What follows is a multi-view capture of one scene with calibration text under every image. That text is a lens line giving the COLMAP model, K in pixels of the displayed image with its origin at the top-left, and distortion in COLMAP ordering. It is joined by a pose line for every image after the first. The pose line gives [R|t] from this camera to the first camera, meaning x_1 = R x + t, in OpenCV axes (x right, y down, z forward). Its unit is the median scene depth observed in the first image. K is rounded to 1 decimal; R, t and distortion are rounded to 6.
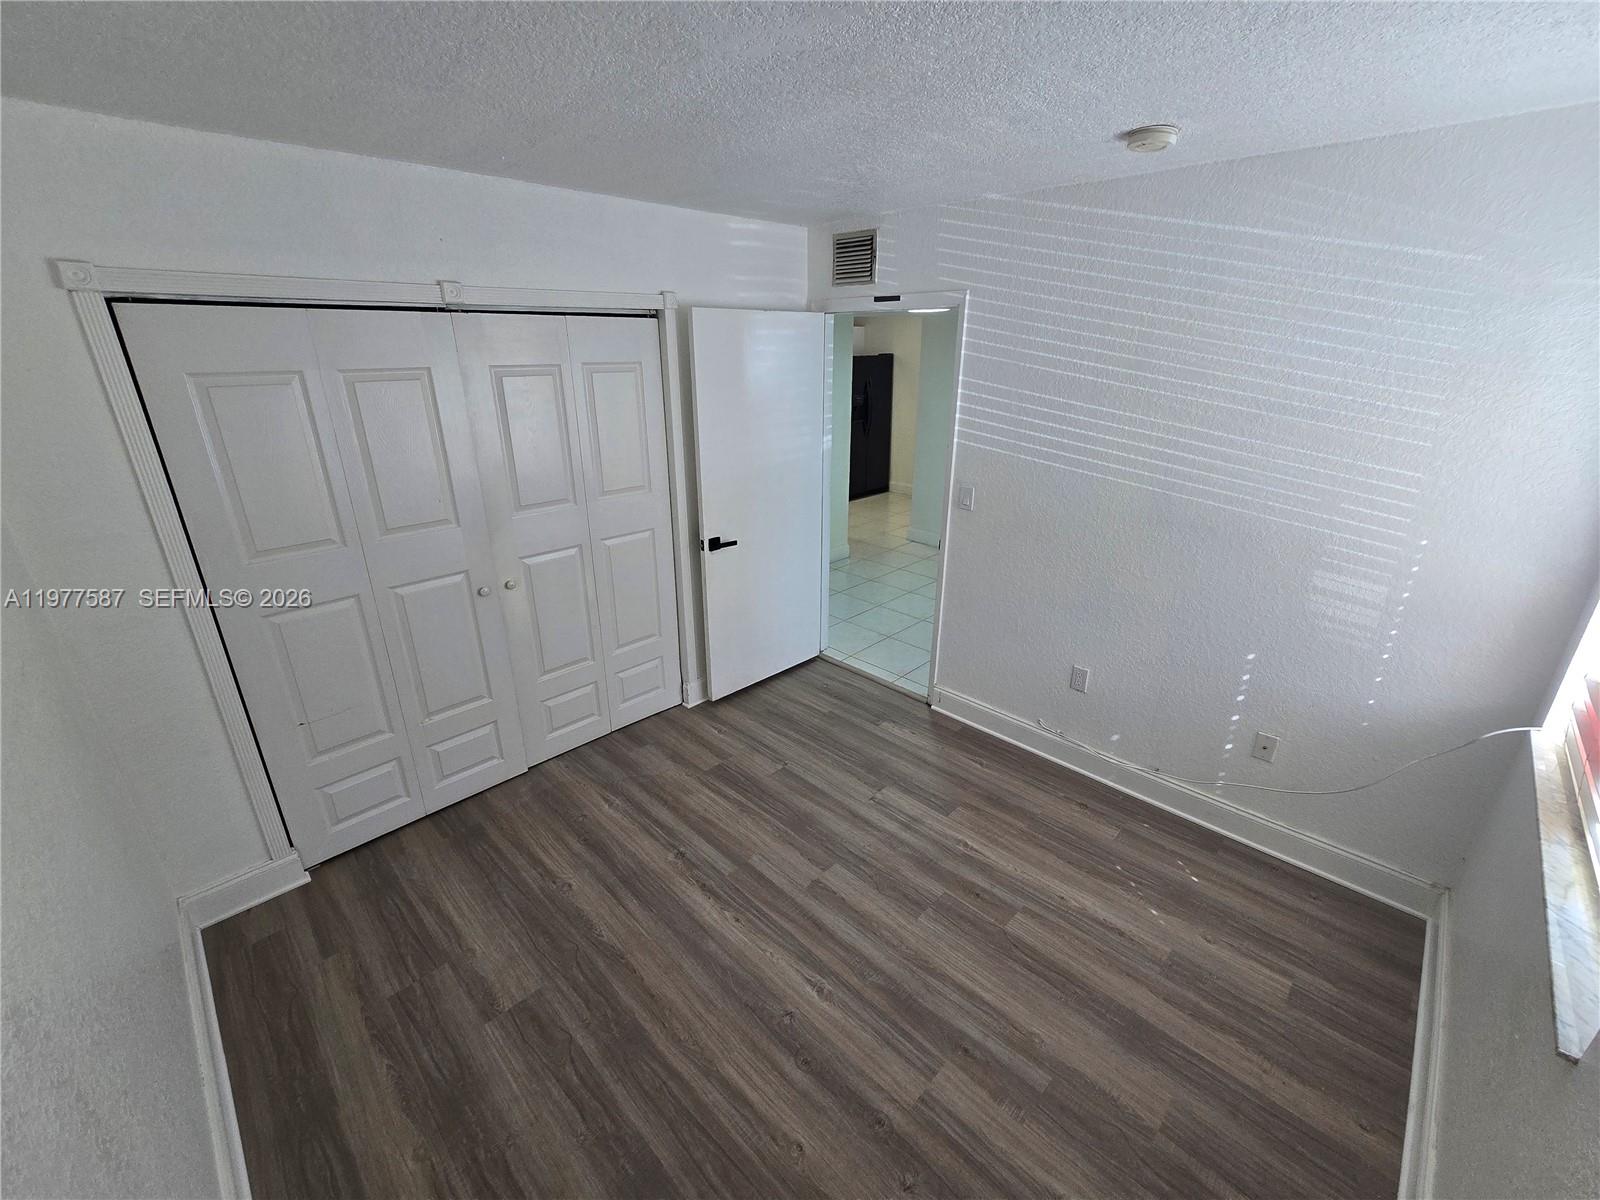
lens RADIAL K [[658.6, 0, 793.9], [0, 658.6, 592.2], [0, 0, 1]] dist [-0.006806, 0.001158]
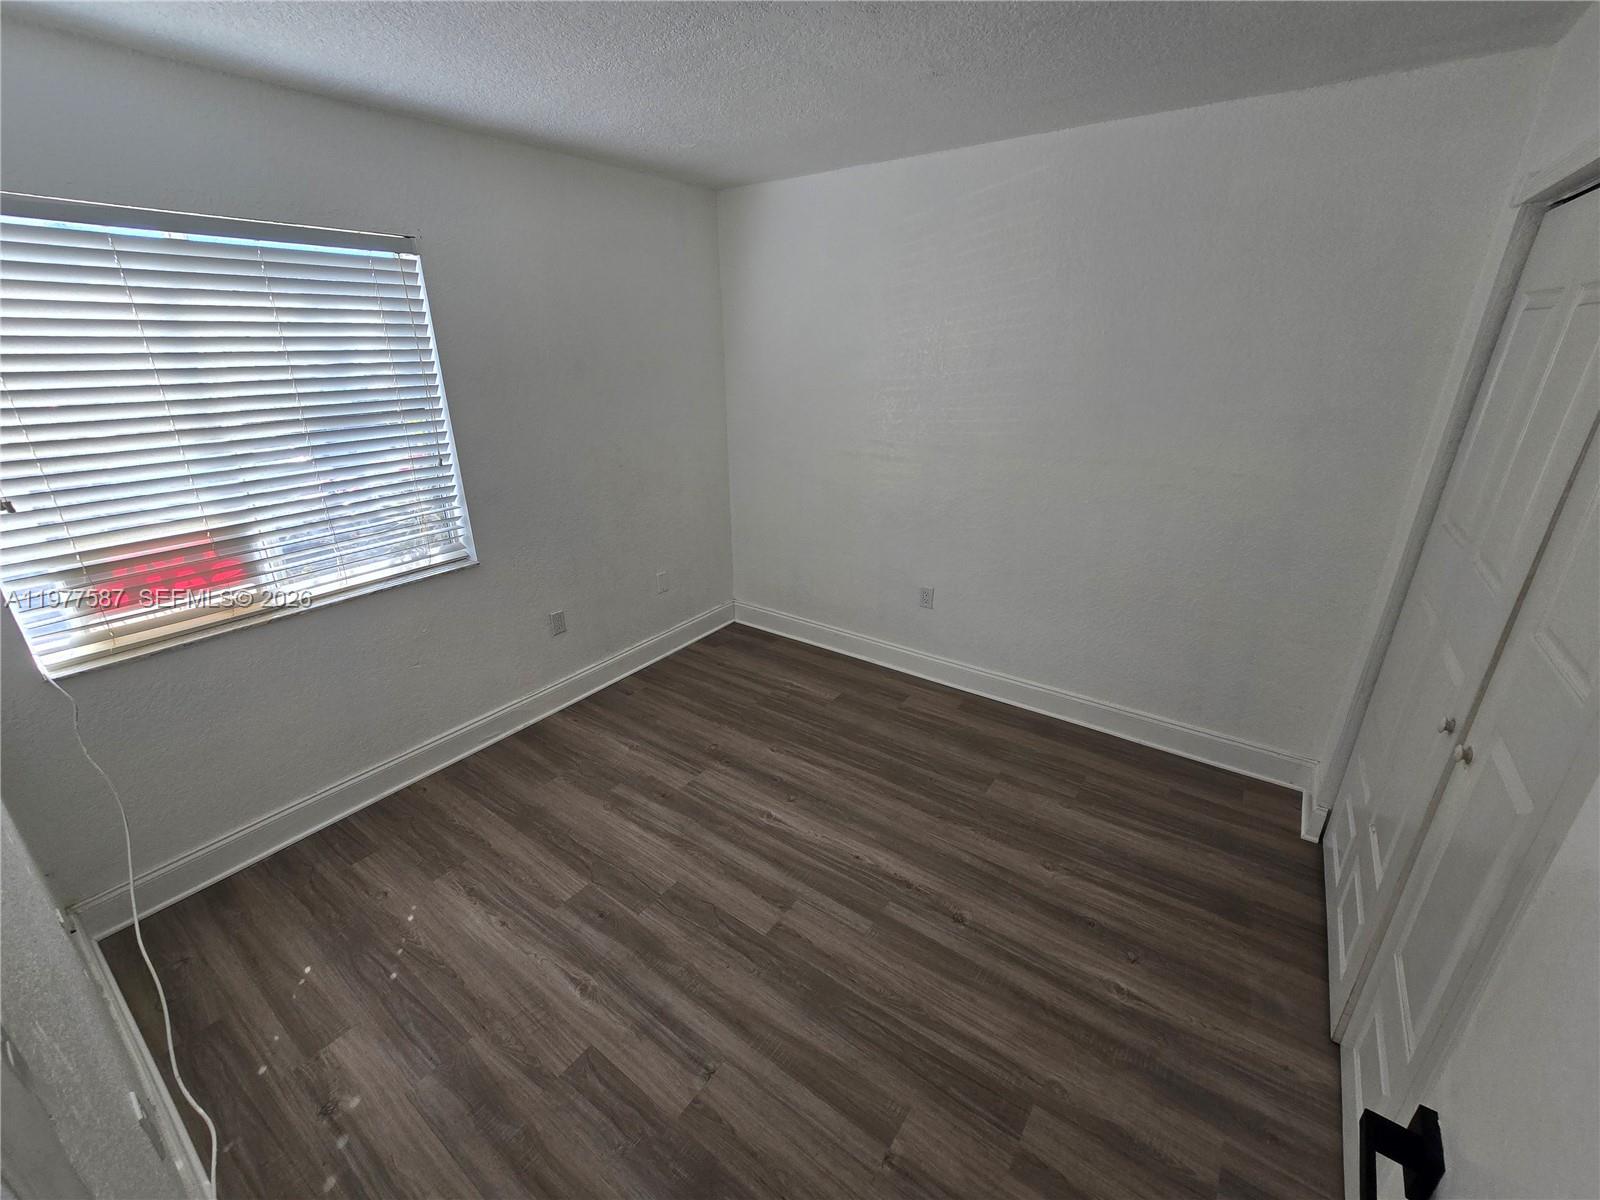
lens RADIAL K [[658.6, 0, 793.9], [0, 658.6, 592.2], [0, 0, 1]] dist [-0.006806, 0.001158]
pose [[-0.987685, 0.064622, -0.142485, 0.126131], [-0.046971, 0.746224, 0.664036, -0.466554], [0.149237, 0.662551, -0.733999, 1.432915]]
